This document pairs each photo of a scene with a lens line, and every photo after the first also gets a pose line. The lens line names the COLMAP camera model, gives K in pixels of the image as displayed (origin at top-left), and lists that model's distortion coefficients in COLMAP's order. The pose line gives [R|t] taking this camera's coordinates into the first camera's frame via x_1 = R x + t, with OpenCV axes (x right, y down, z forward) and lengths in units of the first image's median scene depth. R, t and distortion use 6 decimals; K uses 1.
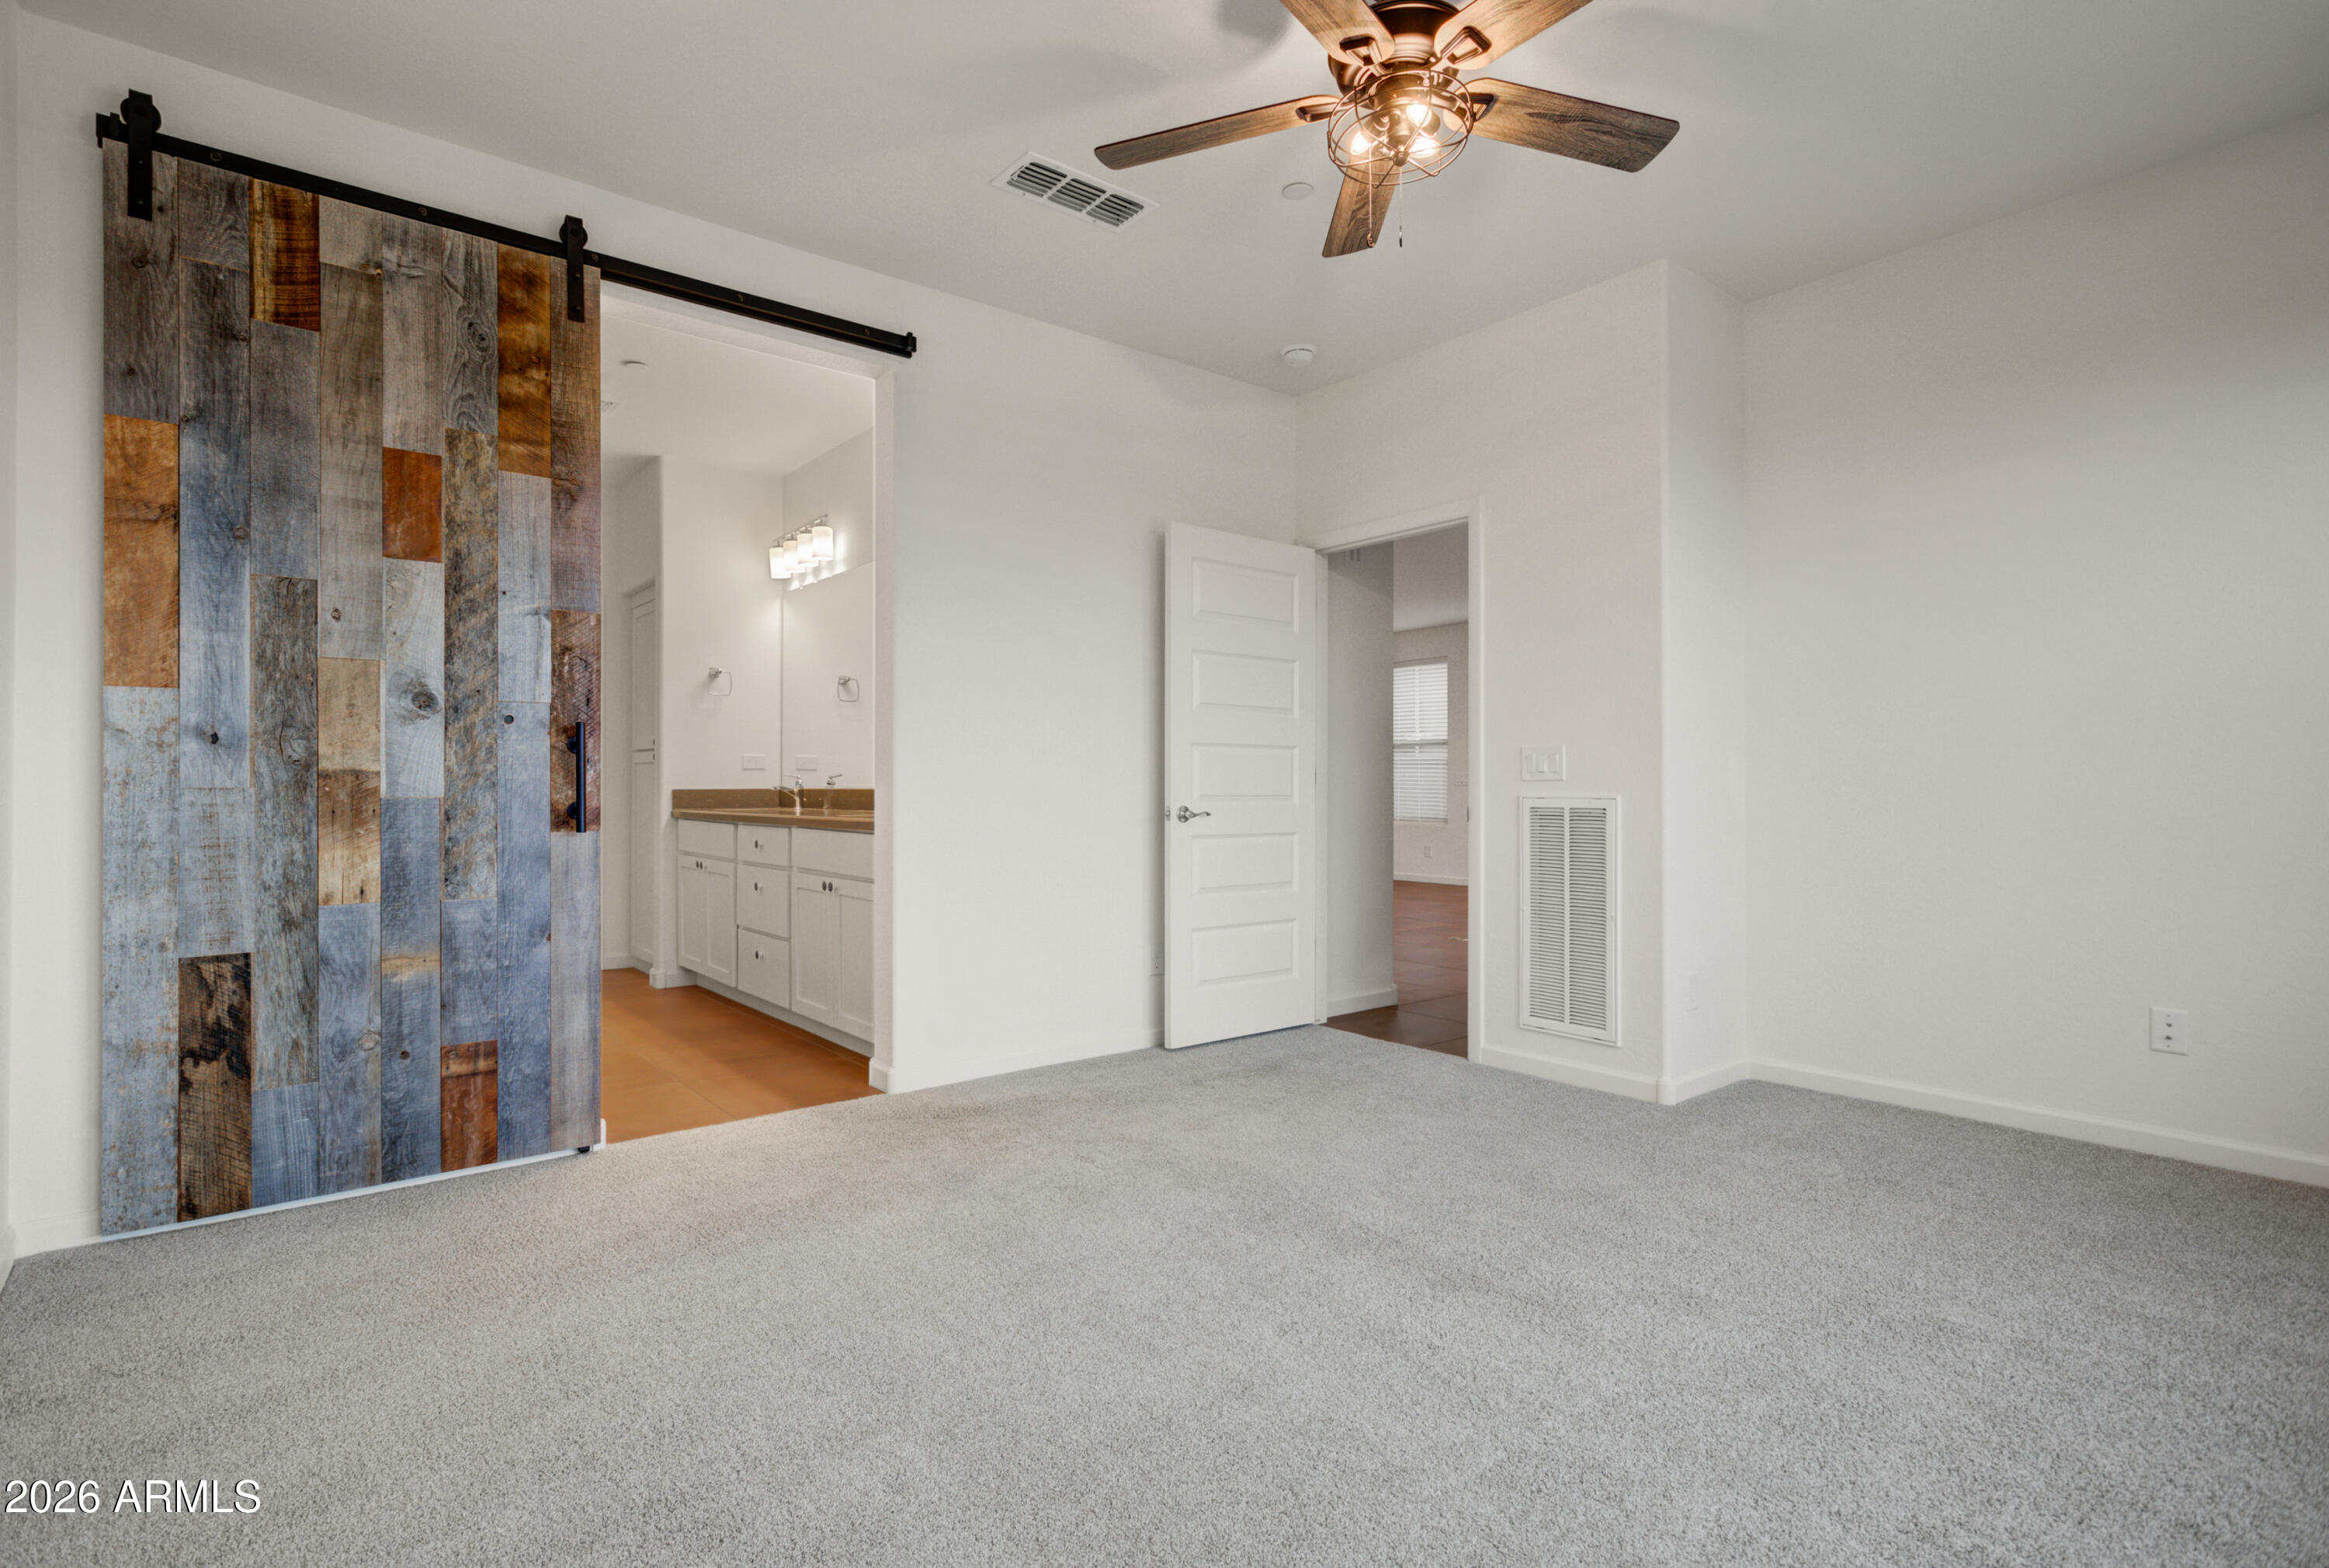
lens RADIAL K [[1165.3, 0, 1164.5], [0, 1165.3, 784.0], [0, 0, 1]] dist [-0.001772, -0.000140]
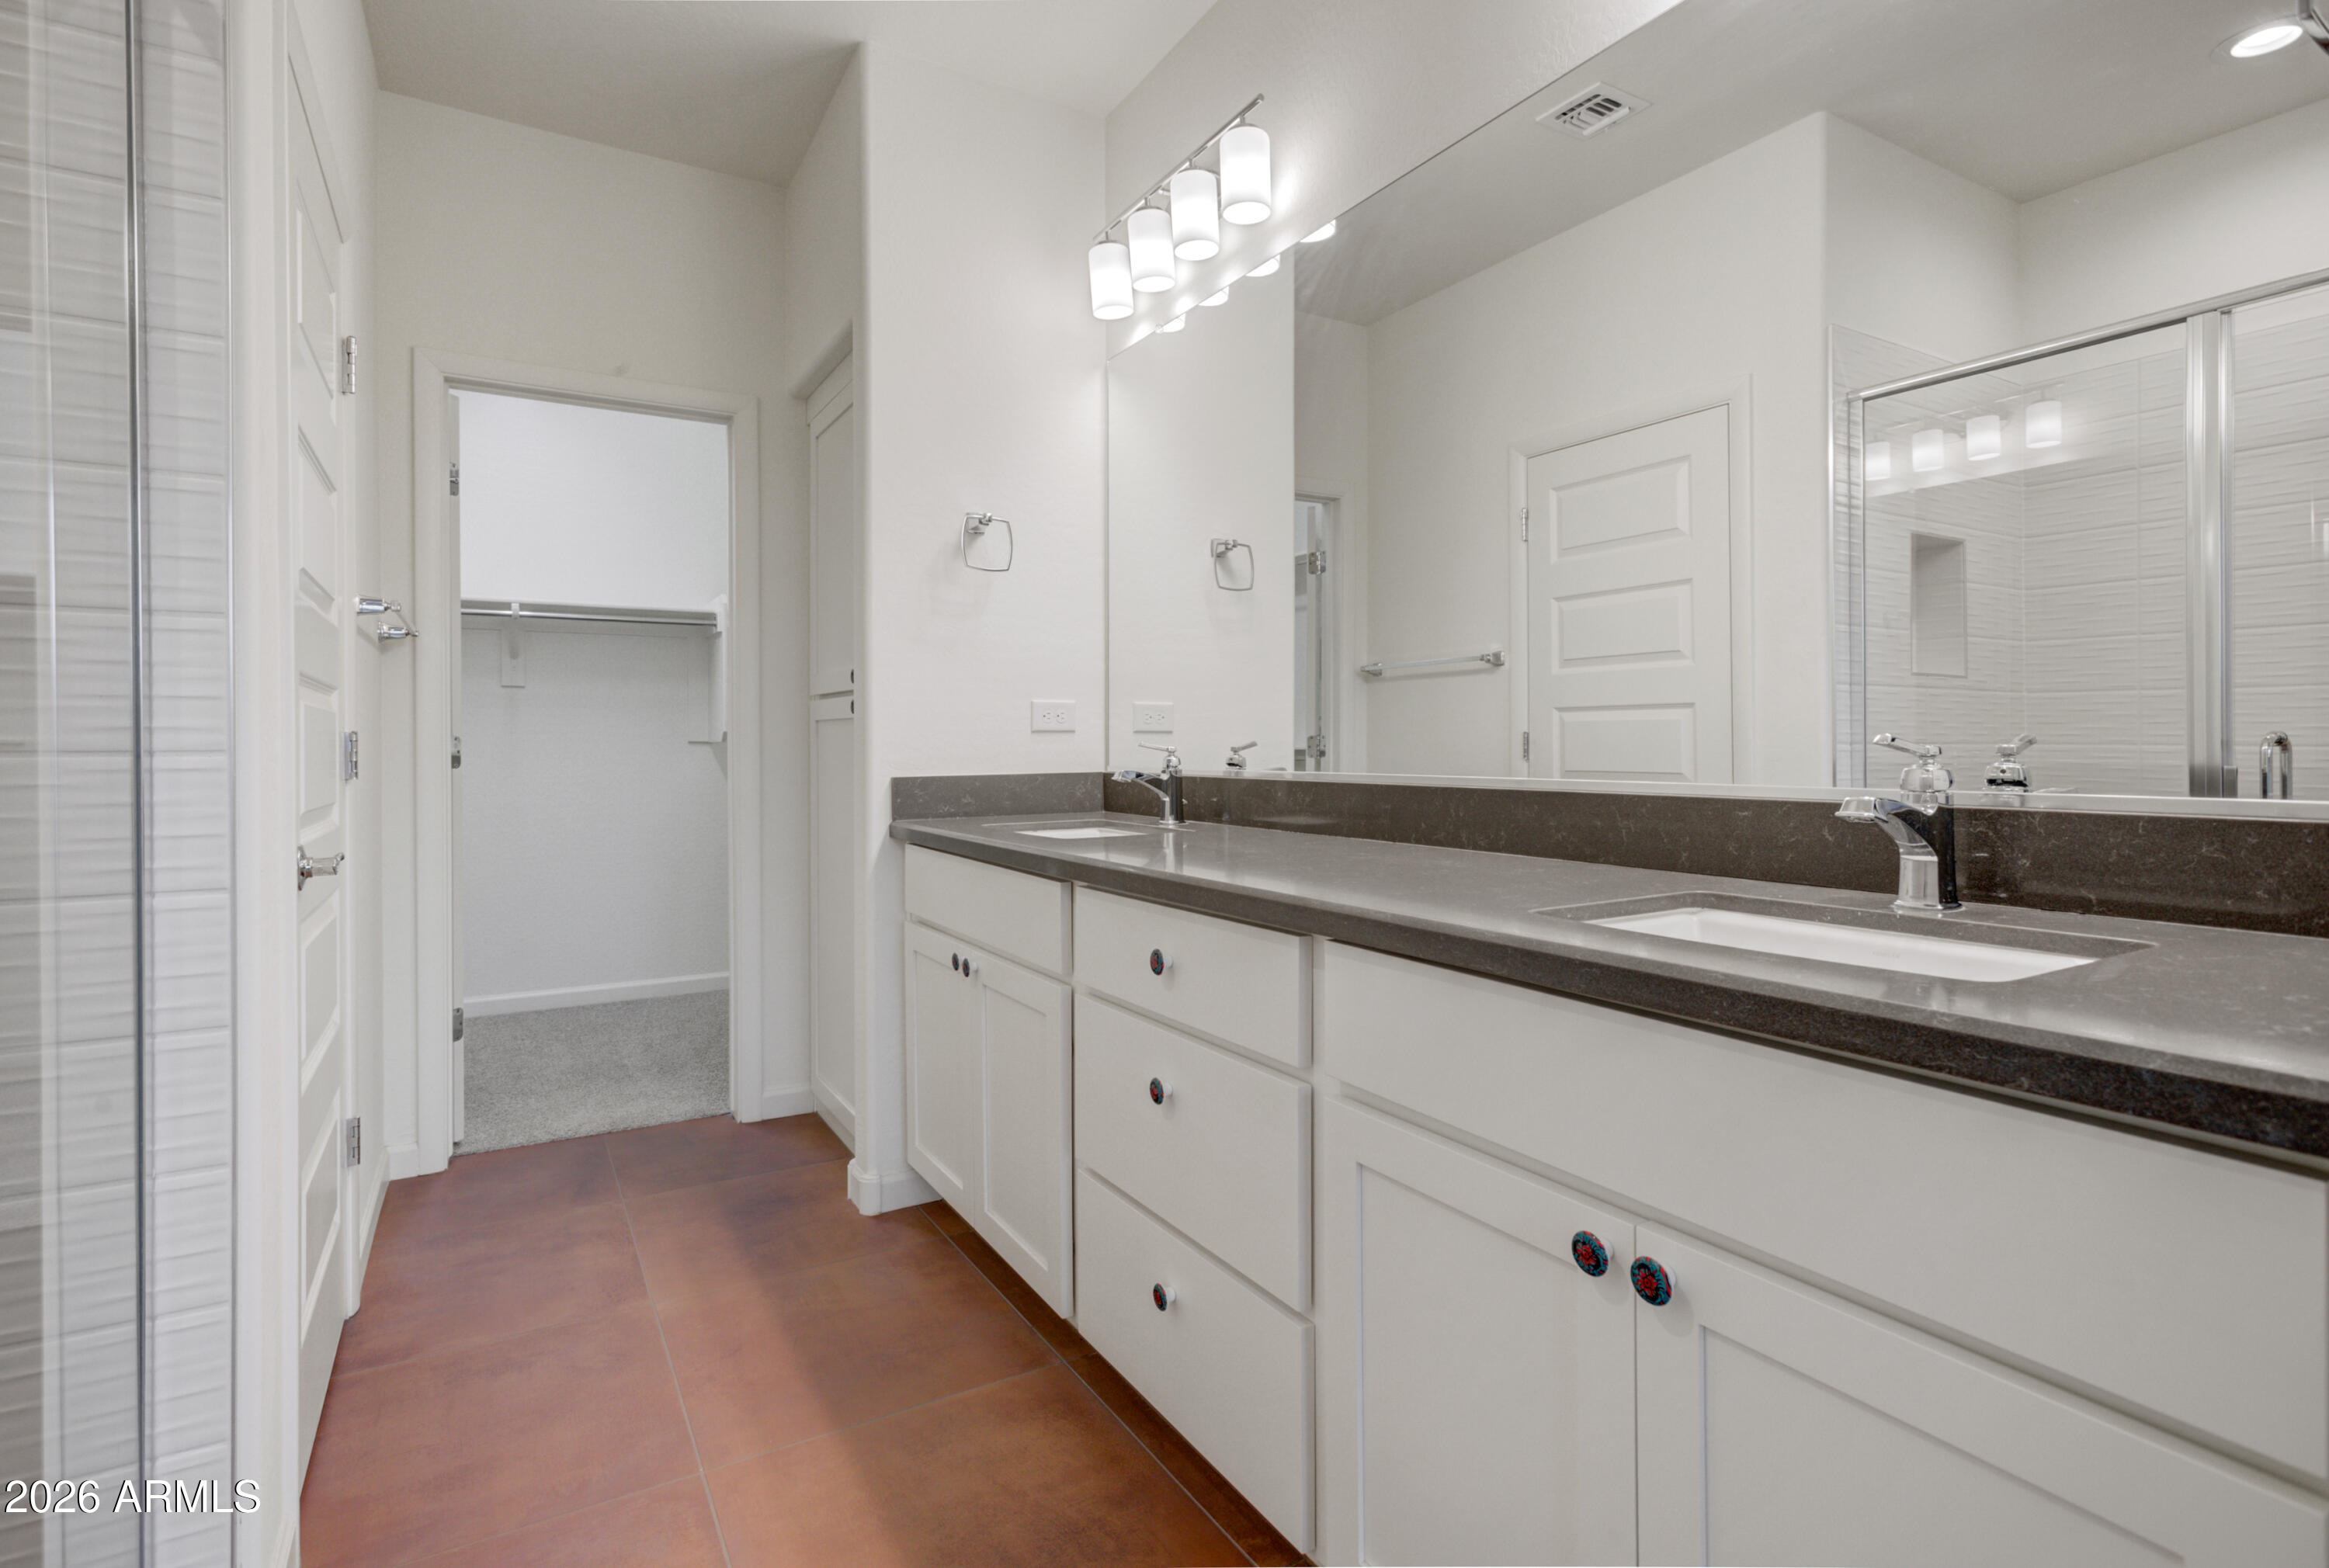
lens RADIAL K [[1167.3, 0, 1161.9], [0, 1167.3, 763.4], [0, 0, 1]] dist [0.008739, -0.000100]
pose [[0.988115, -0.003597, -0.153673, -0.244680], [0.005739, 0.999892, 0.013498, -0.006546], [0.153608, -0.014219, 0.988030, 0.557766]]
